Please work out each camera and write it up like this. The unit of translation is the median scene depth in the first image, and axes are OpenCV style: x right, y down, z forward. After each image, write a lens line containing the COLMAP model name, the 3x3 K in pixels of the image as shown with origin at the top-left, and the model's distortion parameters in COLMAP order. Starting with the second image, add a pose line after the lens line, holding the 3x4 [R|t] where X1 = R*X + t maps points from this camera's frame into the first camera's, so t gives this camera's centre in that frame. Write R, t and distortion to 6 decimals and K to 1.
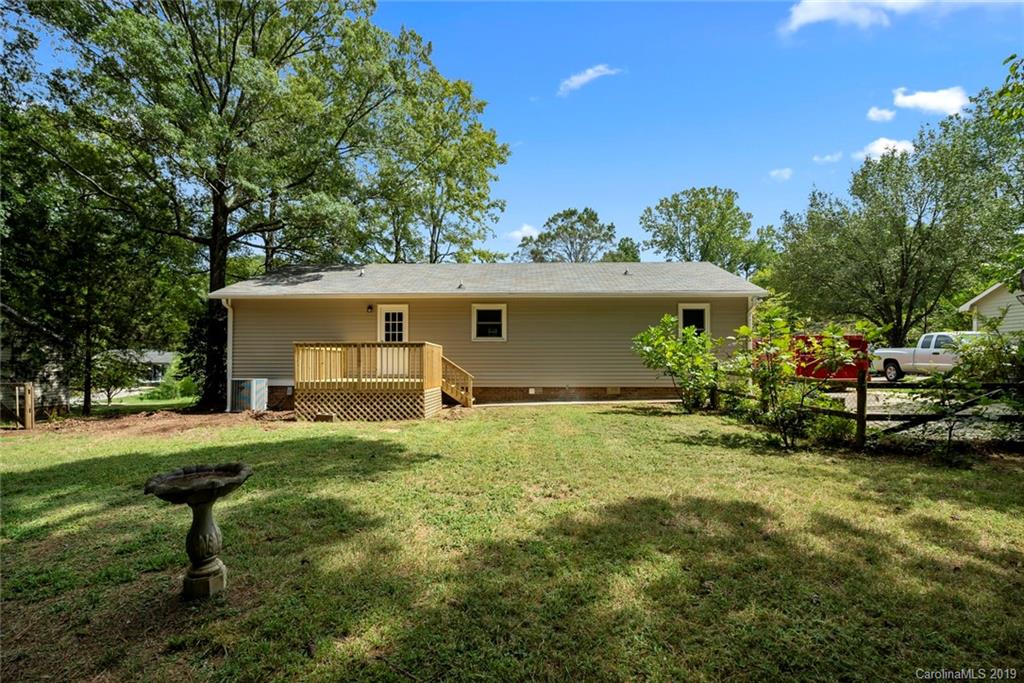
lens RADIAL K [[469.3, 0, 510.7], [0, 469.3, 356.6], [0, 0, 1]] dist [-0.002939, -0.000018]
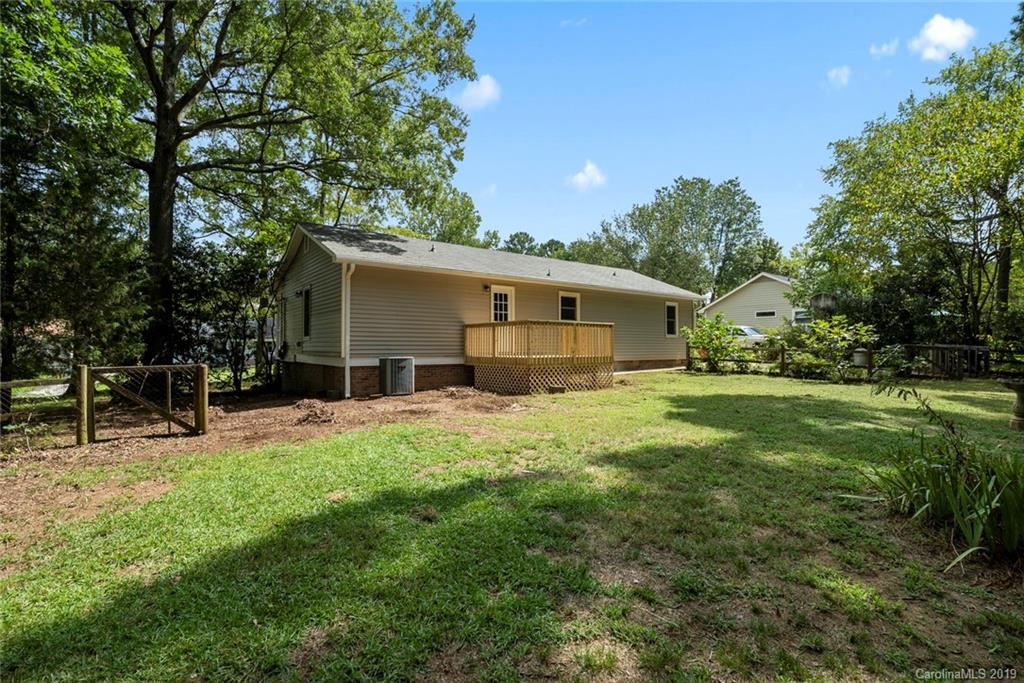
lens RADIAL K [[469.3, 0, 510.7], [0, 469.3, 356.6], [0, 0, 1]] dist [-0.002939, -0.000018]
pose [[0.799665, -0.010237, 0.600360, -0.868213], [-0.010486, 0.999464, 0.031010, 0.015029], [-0.600355, -0.031093, 0.799129, 0.142146]]
